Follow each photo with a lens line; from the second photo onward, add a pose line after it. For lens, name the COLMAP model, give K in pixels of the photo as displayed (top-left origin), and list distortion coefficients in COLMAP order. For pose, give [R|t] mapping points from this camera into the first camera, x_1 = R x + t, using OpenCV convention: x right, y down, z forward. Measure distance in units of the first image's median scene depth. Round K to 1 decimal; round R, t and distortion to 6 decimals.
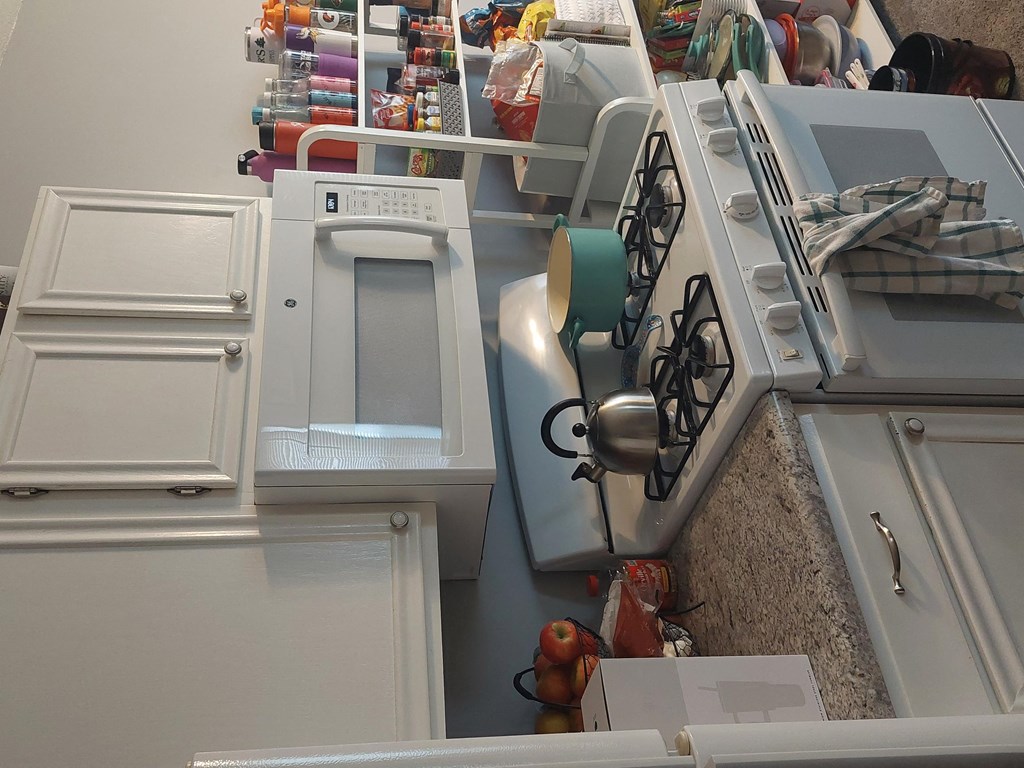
lens RADIAL K [[985.4, 0, 515.3], [0, 985.4, 387.9], [0, 0, 1]] dist [0.079870, -0.126928]
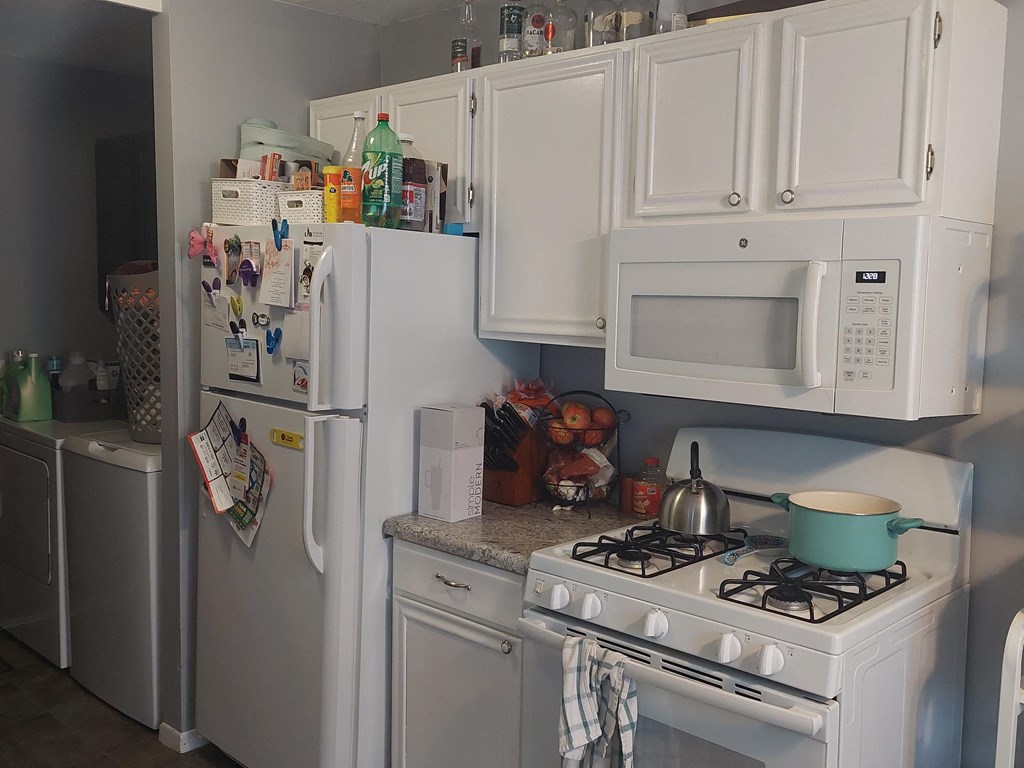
lens RADIAL K [[949.8, 0, 552.1], [0, 949.8, 380.6], [0, 0, 1]] dist [0.090488, -0.114827]
pose [[-0.182334, 0.981646, 0.055899, -0.085834], [-0.228885, -0.097666, 0.968542, -1.142715], [0.956225, 0.163804, 0.242492, 0.520129]]
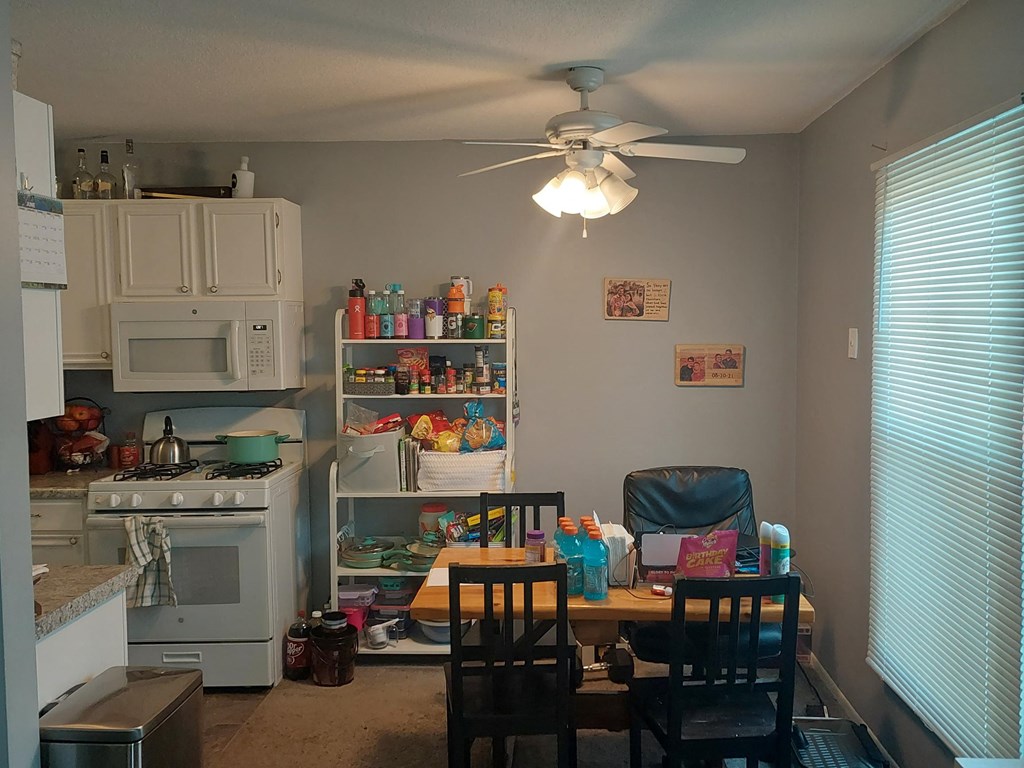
lens RADIAL K [[985.4, 0, 515.3], [0, 985.4, 387.9], [0, 0, 1]] dist [0.079870, -0.126928]
pose [[-0.087713, 0.994510, -0.057072, 0.026727], [-0.796219, -0.035564, 0.603962, -2.147182], [0.598616, 0.098417, 0.794967, -0.434224]]
